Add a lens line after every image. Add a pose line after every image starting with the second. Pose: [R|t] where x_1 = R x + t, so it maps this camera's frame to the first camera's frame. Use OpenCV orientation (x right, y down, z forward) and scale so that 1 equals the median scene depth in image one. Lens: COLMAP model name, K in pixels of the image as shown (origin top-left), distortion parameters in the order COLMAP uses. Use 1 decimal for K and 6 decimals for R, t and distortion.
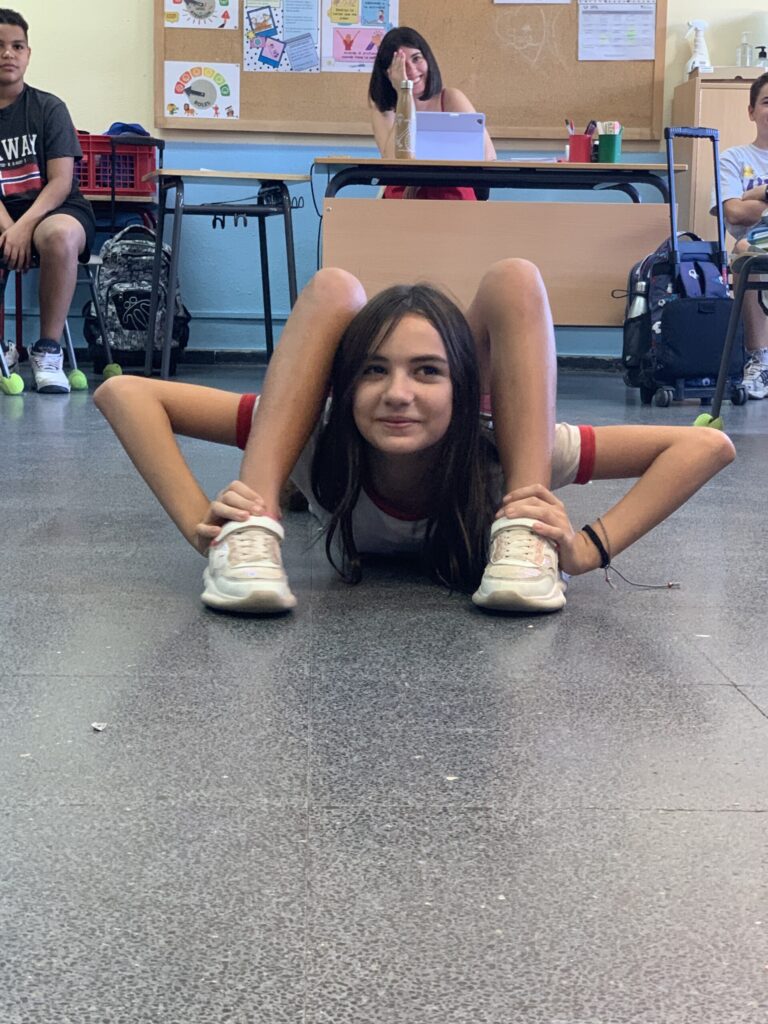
lens RADIAL K [[1792.5, 0, 377.6], [0, 1792.5, 515.6], [0, 0, 1]] dist [0.110986, 0.000000]
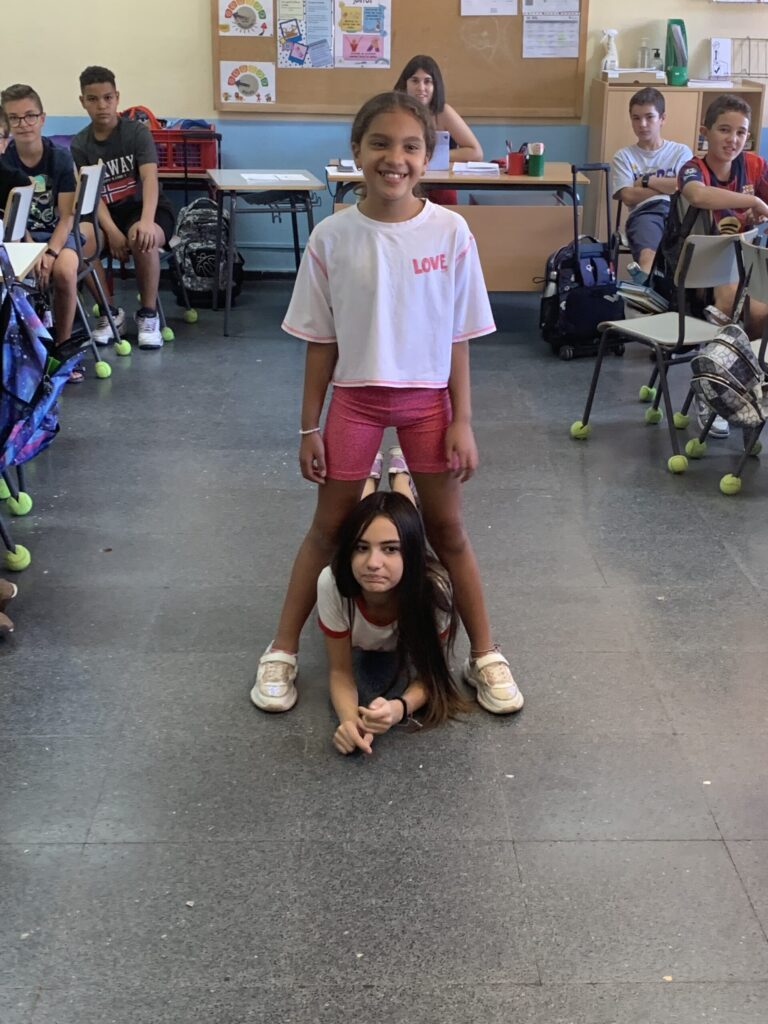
lens RADIAL K [[1402.6, 0, 395.3], [0, 1402.6, 484.6], [0, 0, 1]] dist [0.119822, 0.000000]
pose [[0.999988, -0.002094, -0.004431, 0.020321], [0.002956, 0.978857, 0.204524, -0.166979], [0.003909, -0.204535, 0.978852, -0.125097]]
